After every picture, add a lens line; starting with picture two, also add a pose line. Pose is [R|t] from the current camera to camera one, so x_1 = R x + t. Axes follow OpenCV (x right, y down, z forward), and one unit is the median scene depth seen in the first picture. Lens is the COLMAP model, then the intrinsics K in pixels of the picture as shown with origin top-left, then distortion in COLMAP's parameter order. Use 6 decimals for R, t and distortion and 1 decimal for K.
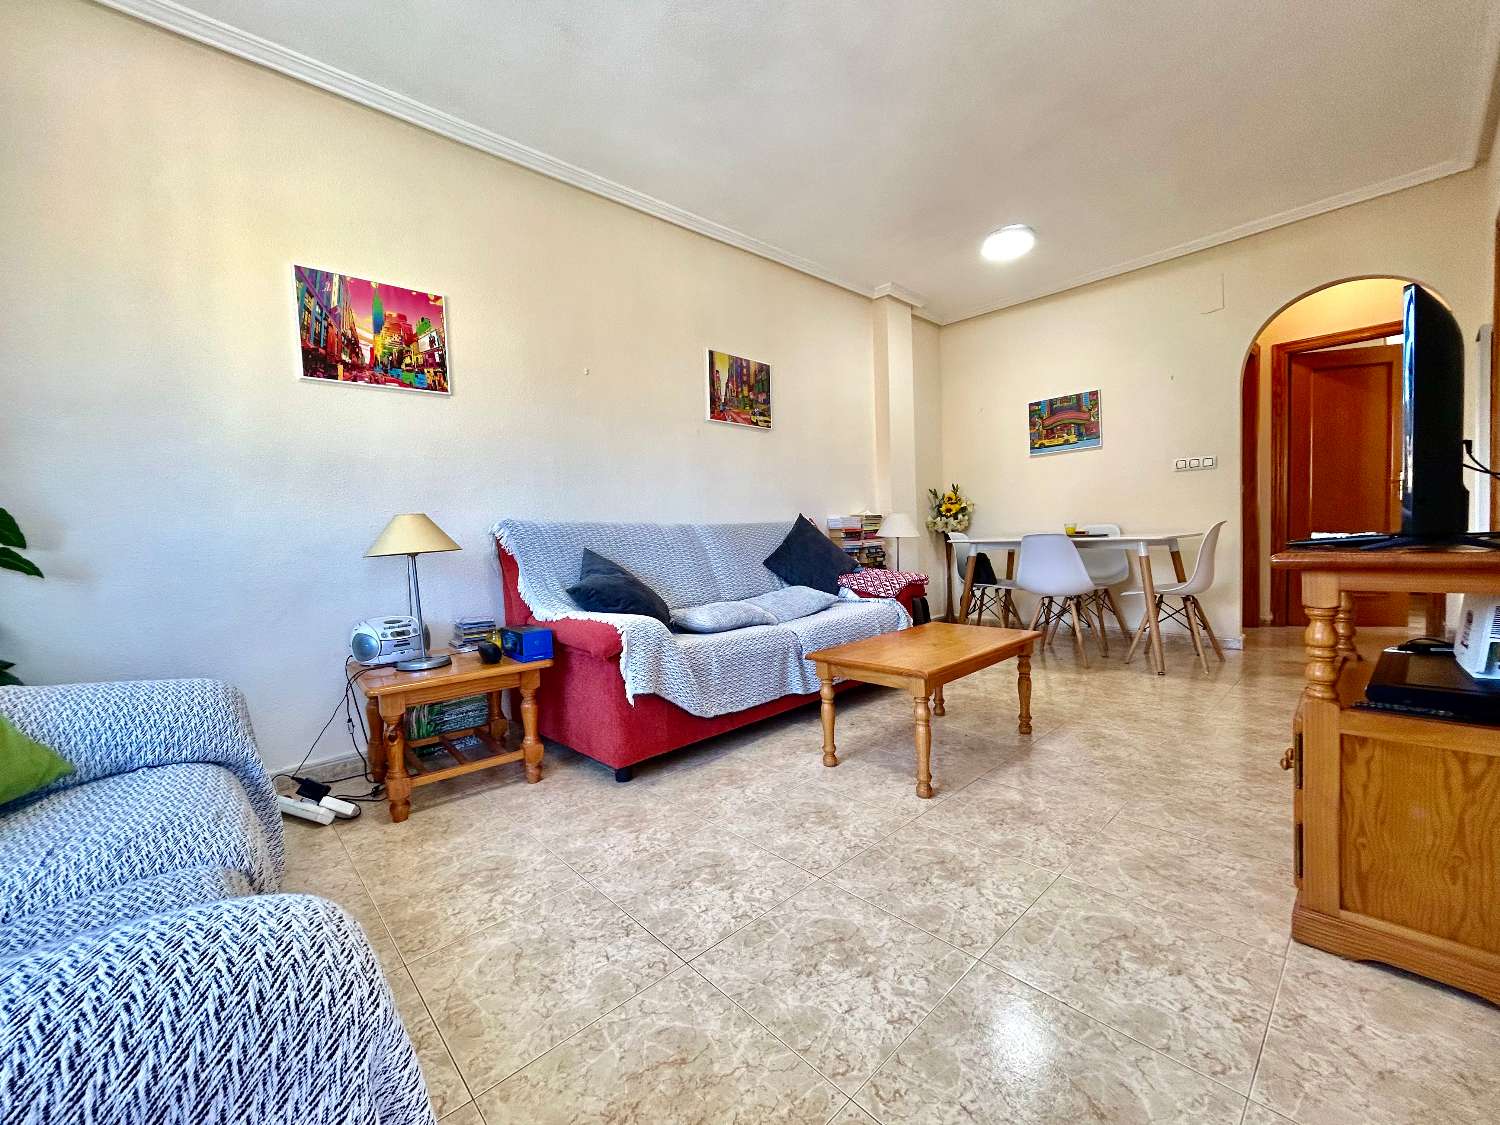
lens RADIAL K [[603.1, 0, 750.0], [0, 603.1, 563.8], [0, 0, 1]] dist [-0.000892, 0.001773]
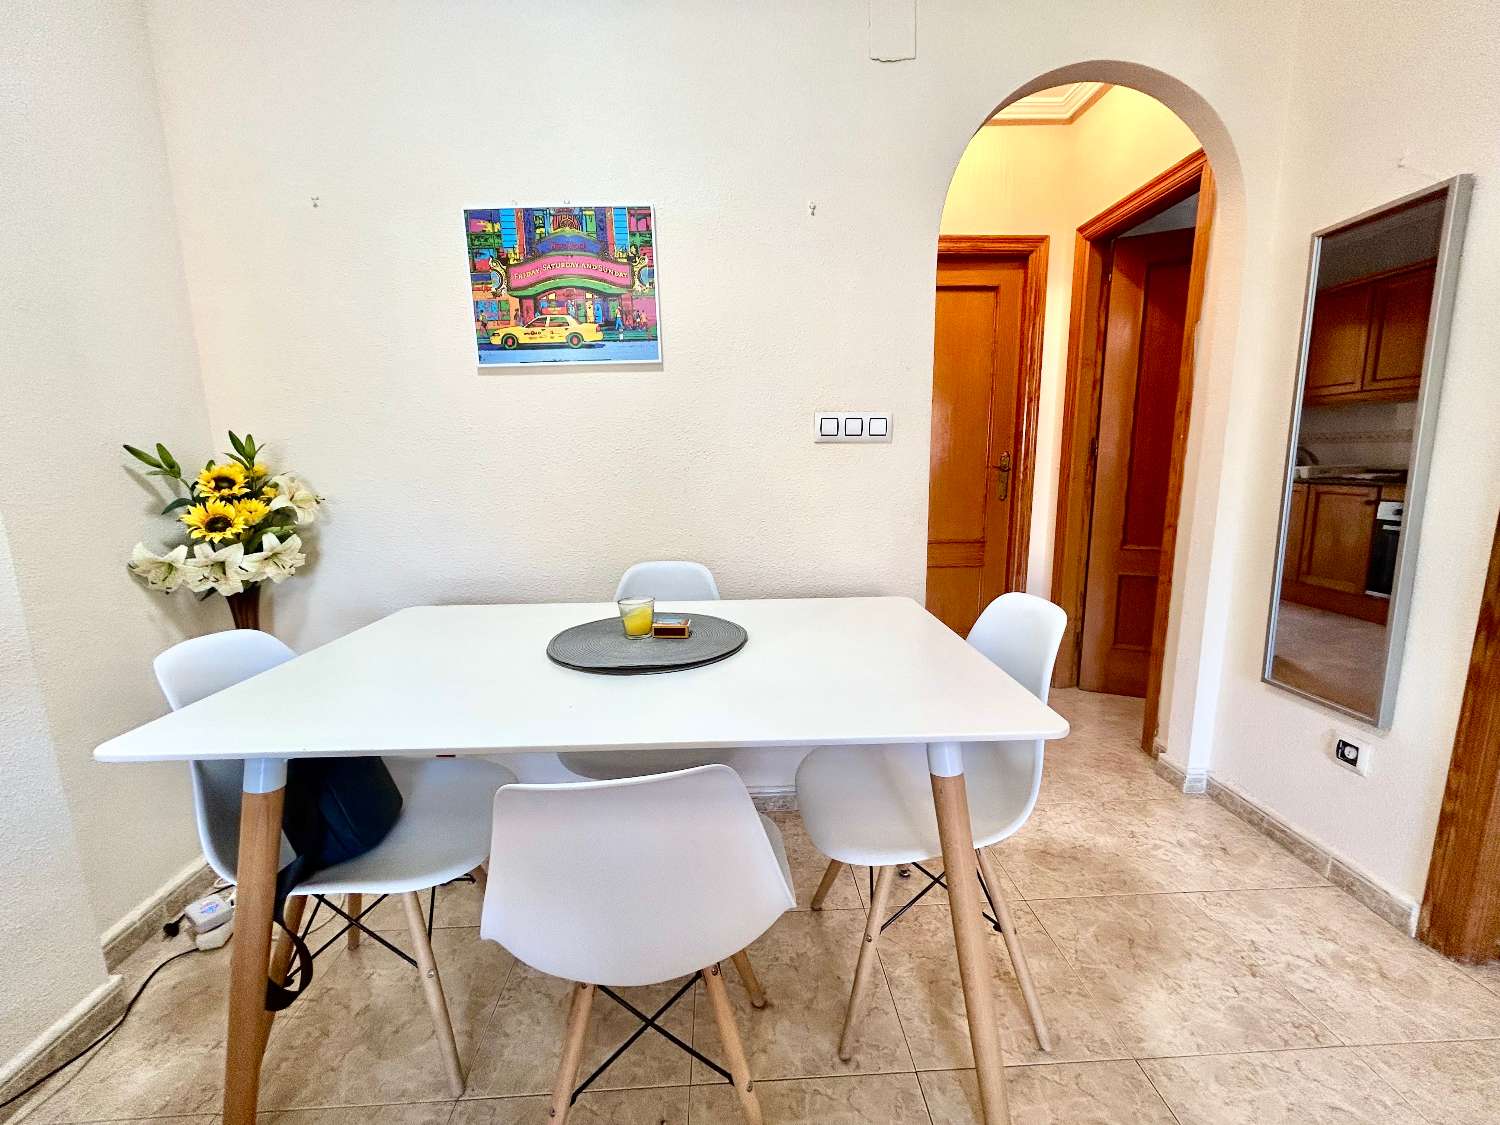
lens RADIAL K [[603.1, 0, 745.0], [0, 603.1, 556.2], [0, 0, 1]] dist [-0.000892, 0.001773]
pose [[0.640463, -0.105188, 0.760752, 0.282638], [0.027085, 0.993053, 0.114506, -0.104637], [-0.767512, -0.052732, 0.638863, 0.648428]]
